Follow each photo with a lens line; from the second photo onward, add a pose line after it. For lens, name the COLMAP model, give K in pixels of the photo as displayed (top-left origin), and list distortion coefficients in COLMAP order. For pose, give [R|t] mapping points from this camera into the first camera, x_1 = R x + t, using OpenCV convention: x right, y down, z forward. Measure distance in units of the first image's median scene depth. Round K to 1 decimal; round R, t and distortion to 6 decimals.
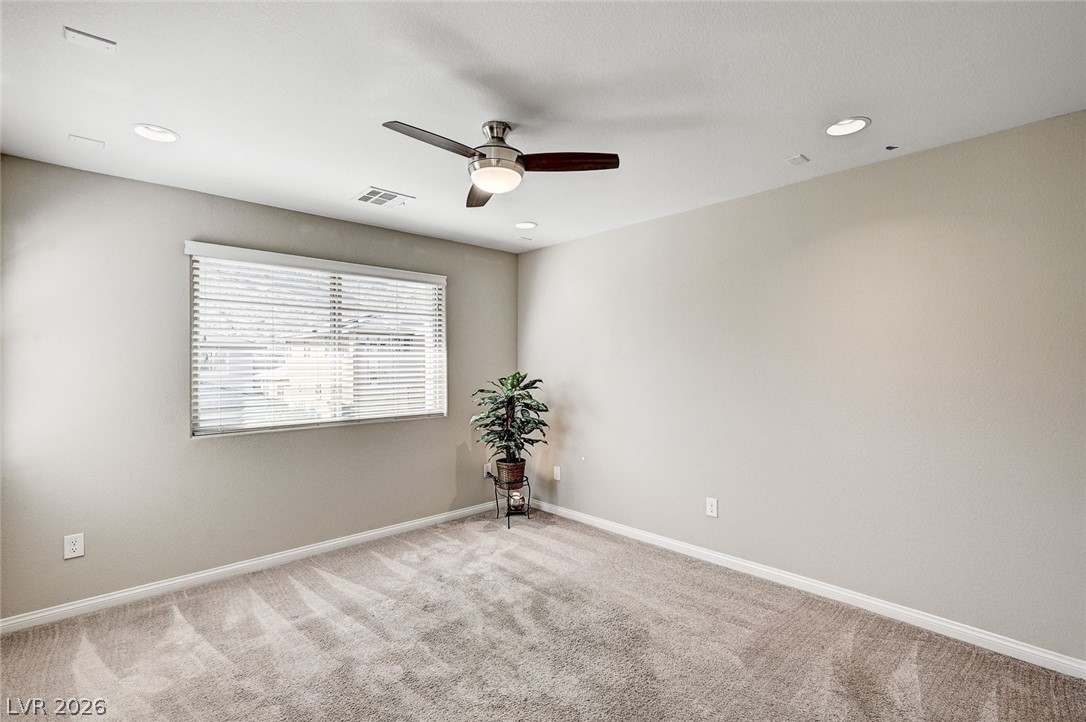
lens RADIAL K [[494.0, 0, 543.0], [0, 494.0, 361.0], [0, 0, 1]] dist [-0.000164, 0.000423]
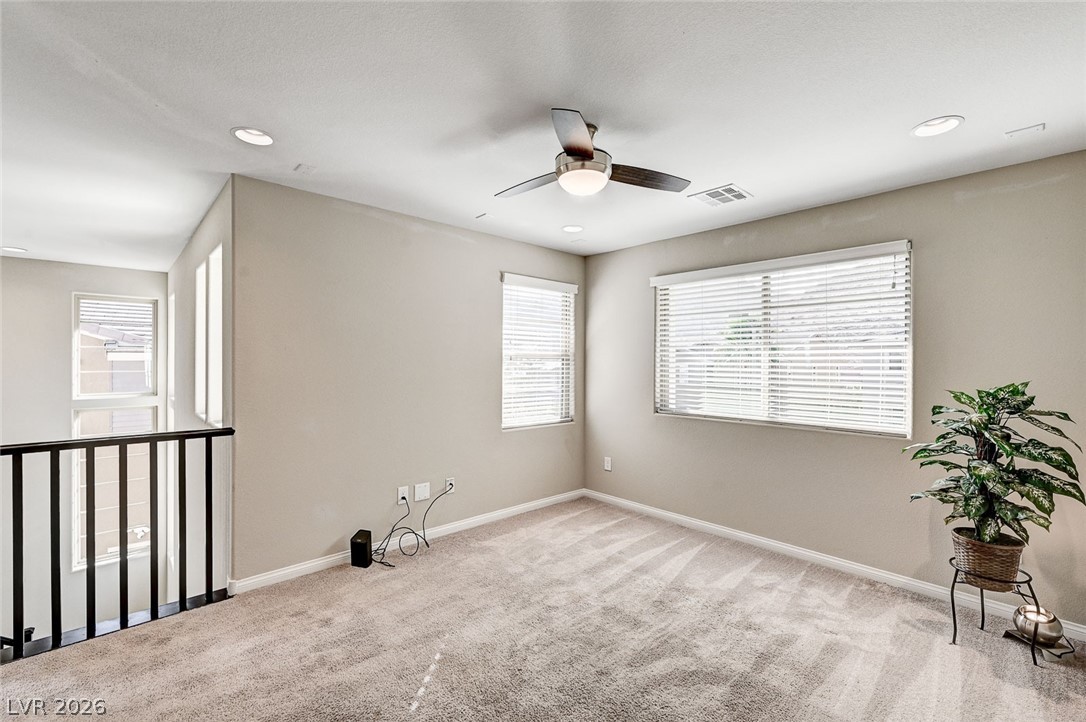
lens RADIAL K [[457.6, 0, 544.4], [0, 457.6, 365.7], [0, 0, 1]] dist [-0.001888, 0.000355]
pose [[0.010084, 0.011817, -0.999879, 0.613299], [-0.001394, 0.999929, 0.011803, 0.000208], [0.999948, 0.001274, 0.010100, 0.660557]]
